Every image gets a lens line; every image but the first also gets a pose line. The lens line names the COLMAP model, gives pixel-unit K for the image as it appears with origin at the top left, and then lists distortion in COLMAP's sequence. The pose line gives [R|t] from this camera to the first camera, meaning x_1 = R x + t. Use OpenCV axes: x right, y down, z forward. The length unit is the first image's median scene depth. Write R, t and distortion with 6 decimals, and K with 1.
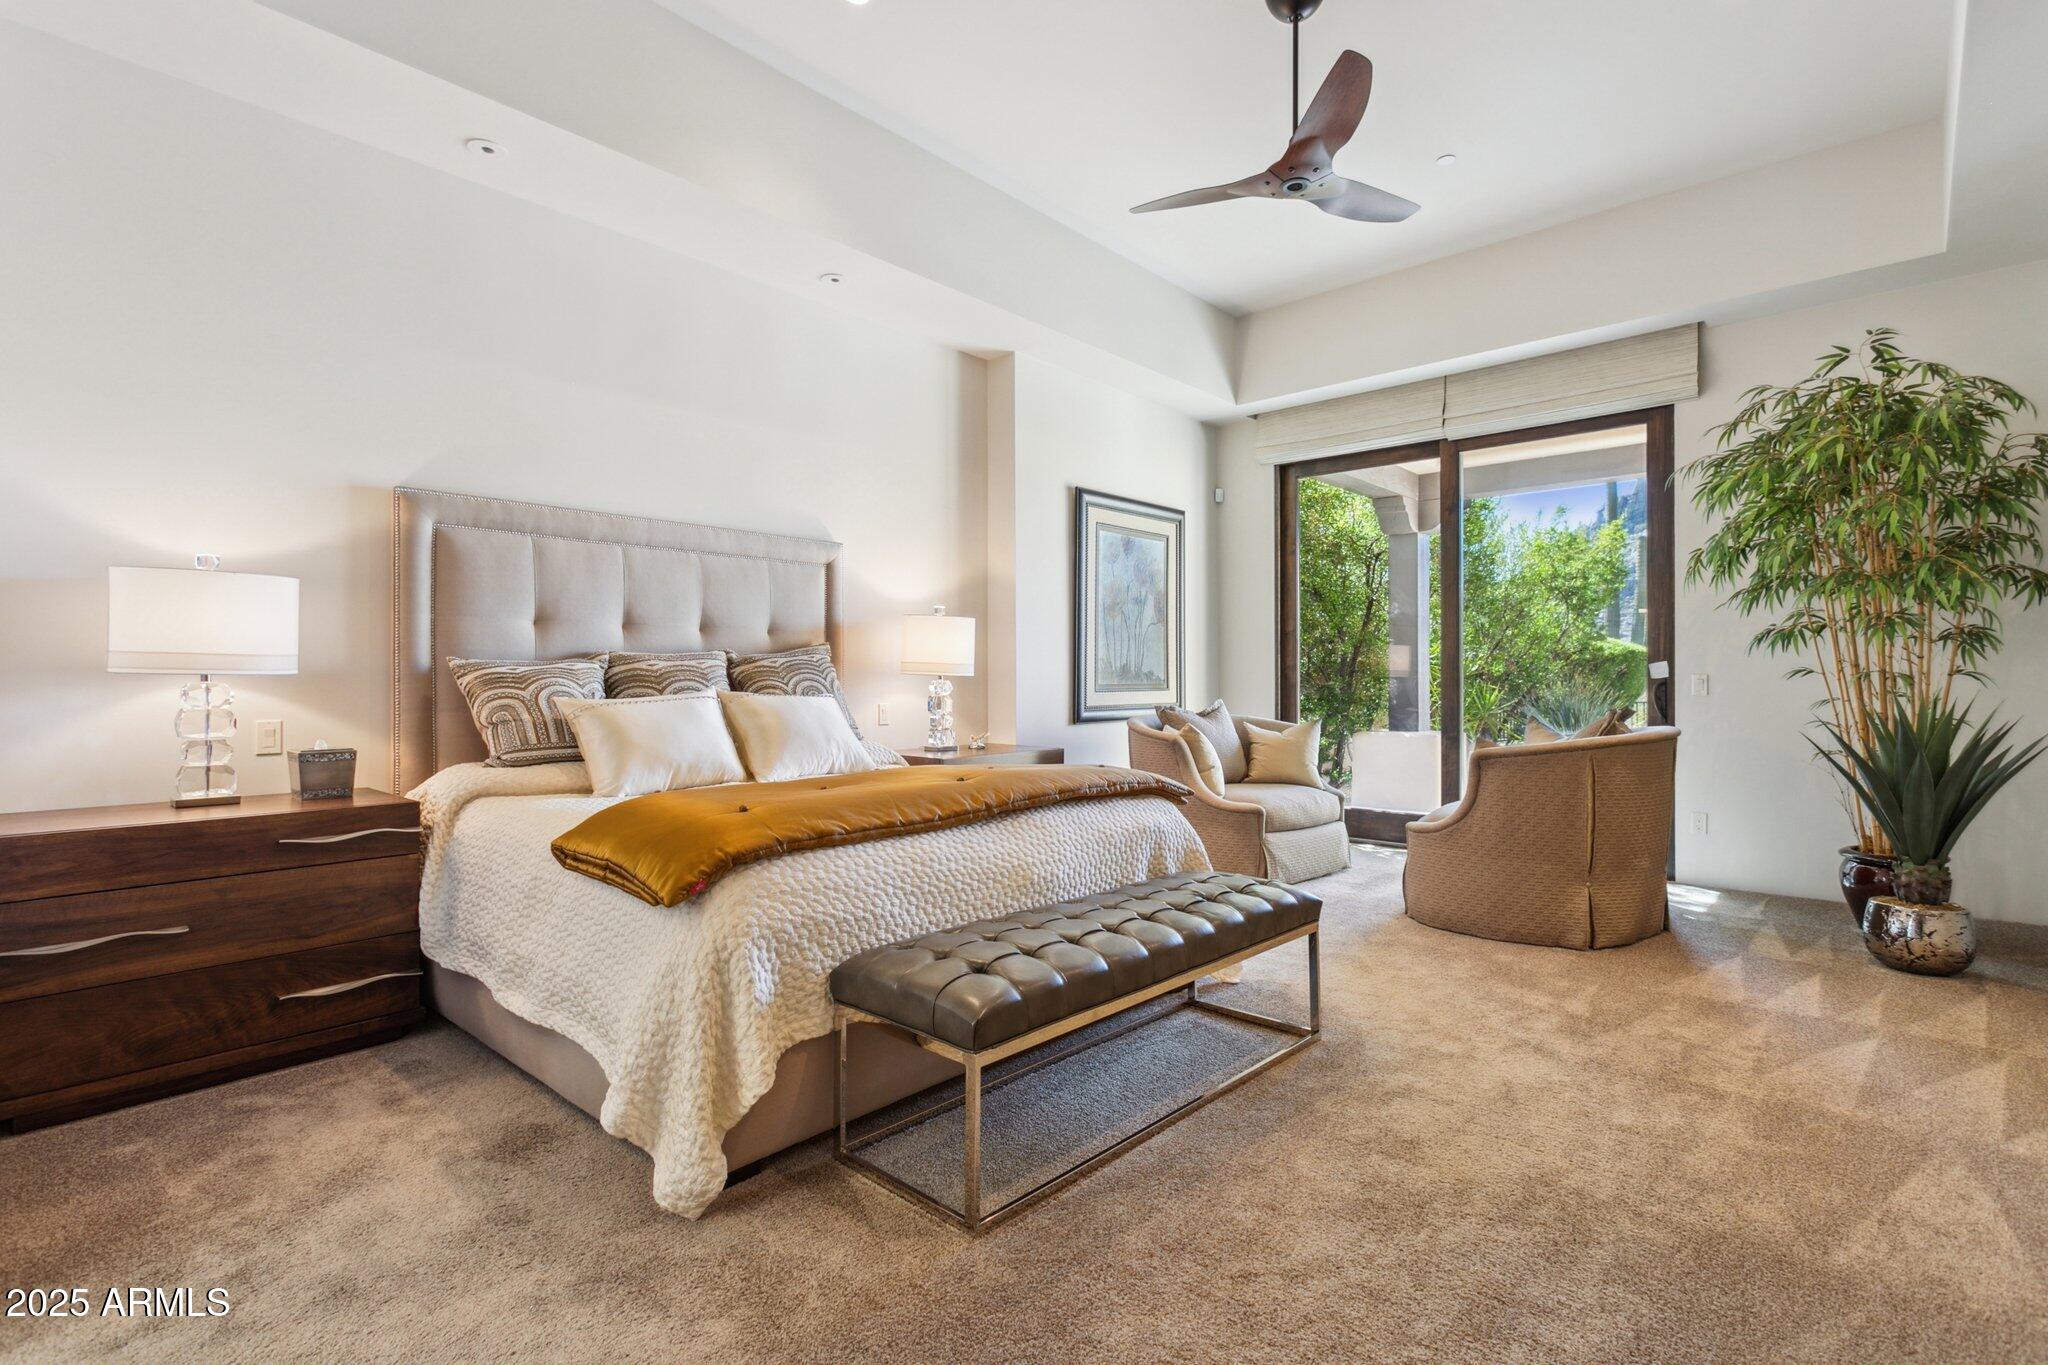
lens RADIAL K [[970.5, 0, 1021.1], [0, 970.5, 677.0], [0, 0, 1]] dist [-0.001672, 0.004017]
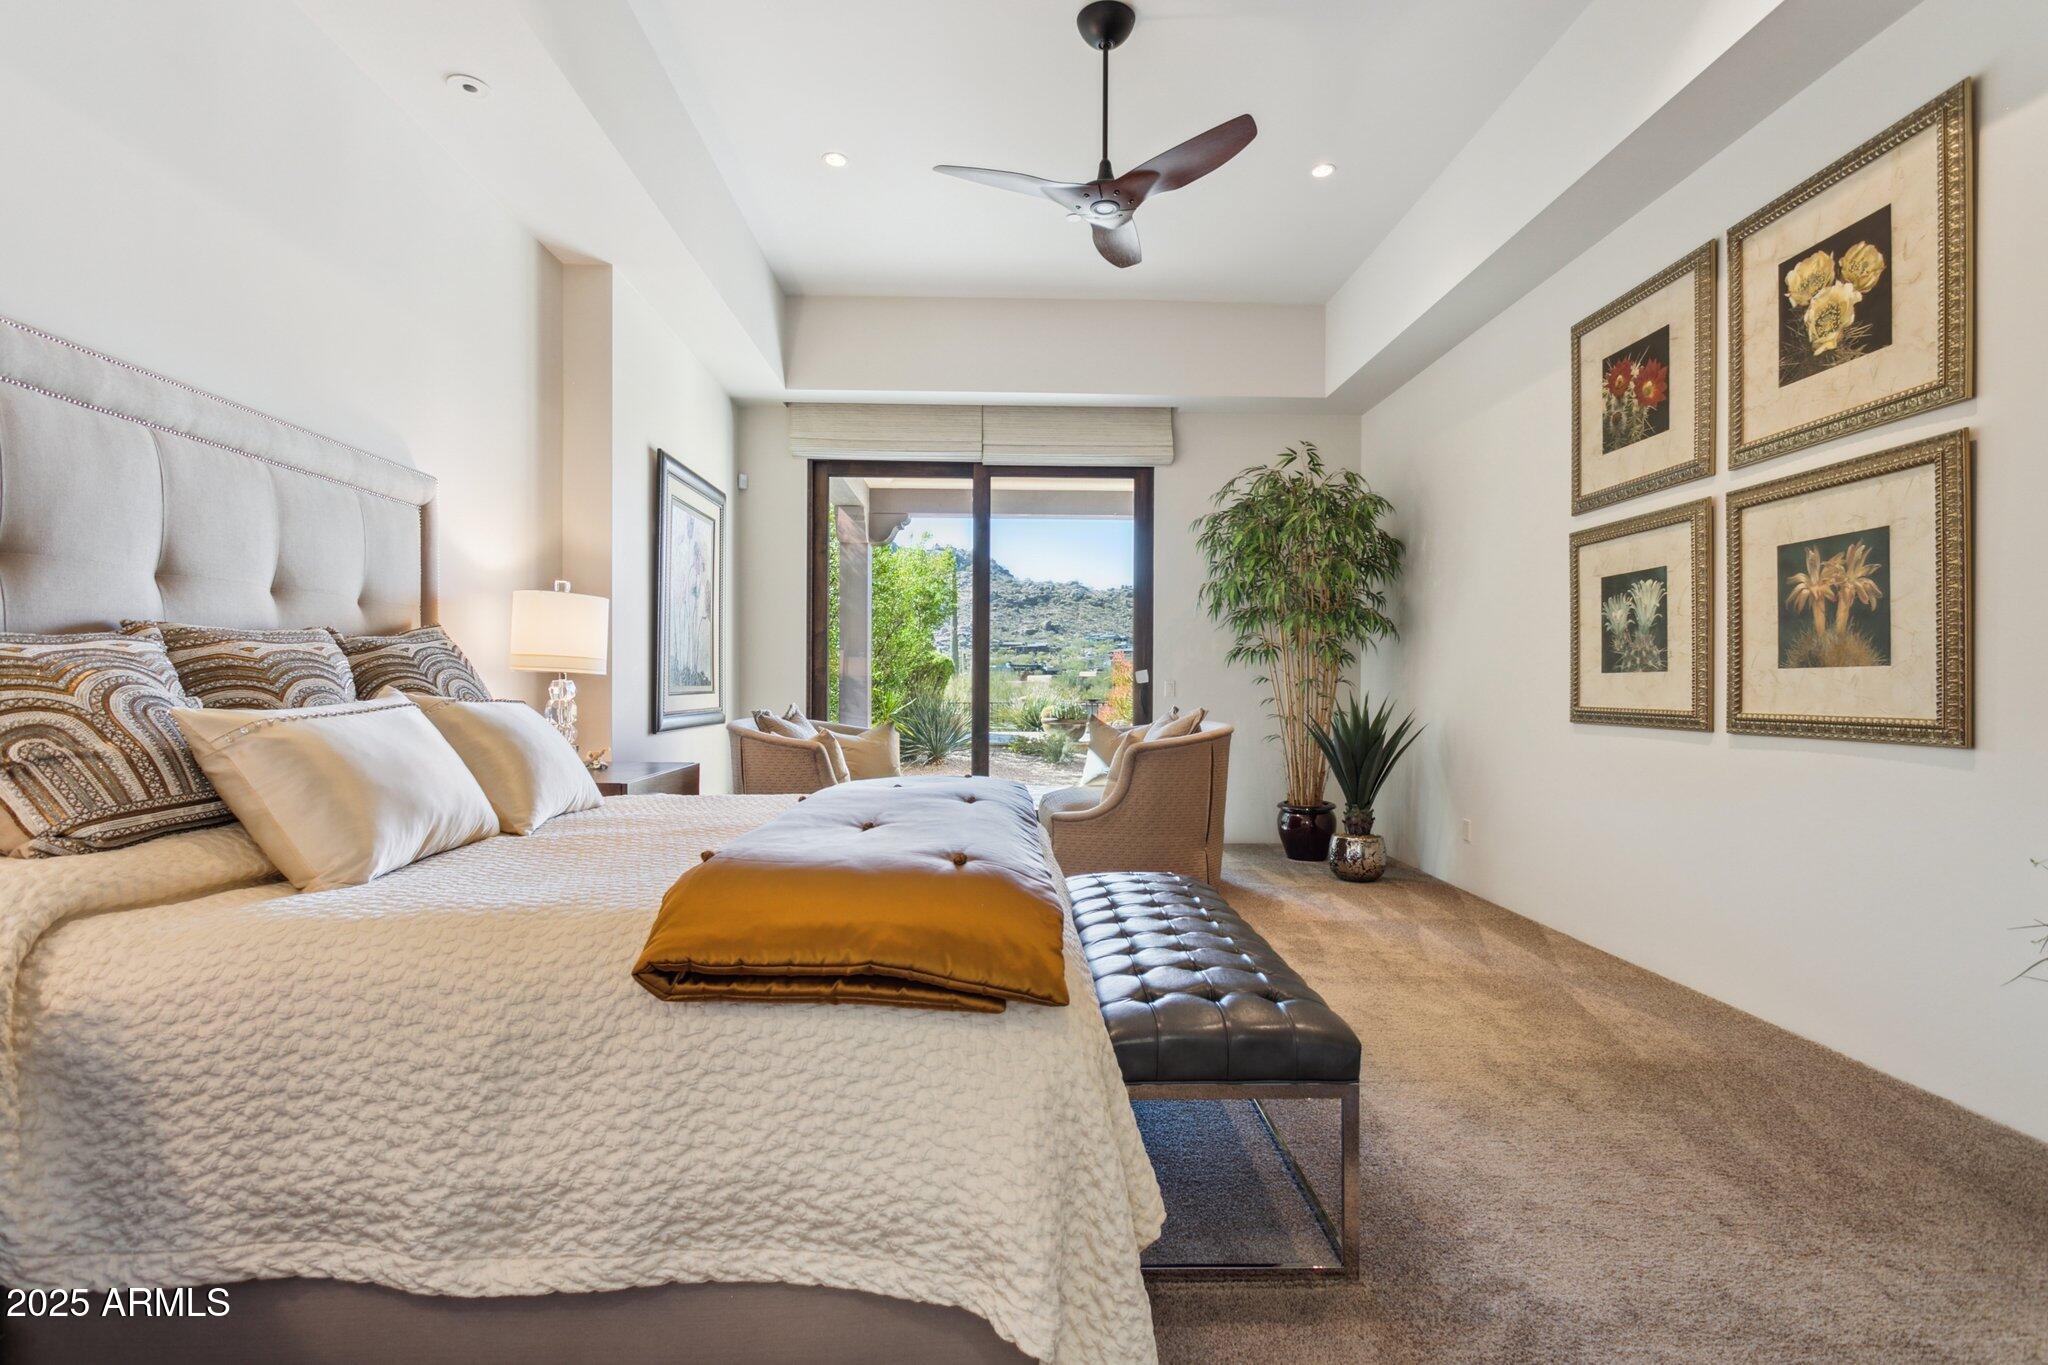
lens RADIAL K [[970.5, 0, 1042.8], [0, 970.5, 689.5], [0, 0, 1]] dist [-0.001672, 0.004017]
pose [[0.713855, 0.000970, 0.700293, -0.508500], [-0.007009, 0.999959, 0.005759, 0.005251], [-0.700259, -0.009020, 0.713832, 0.305997]]
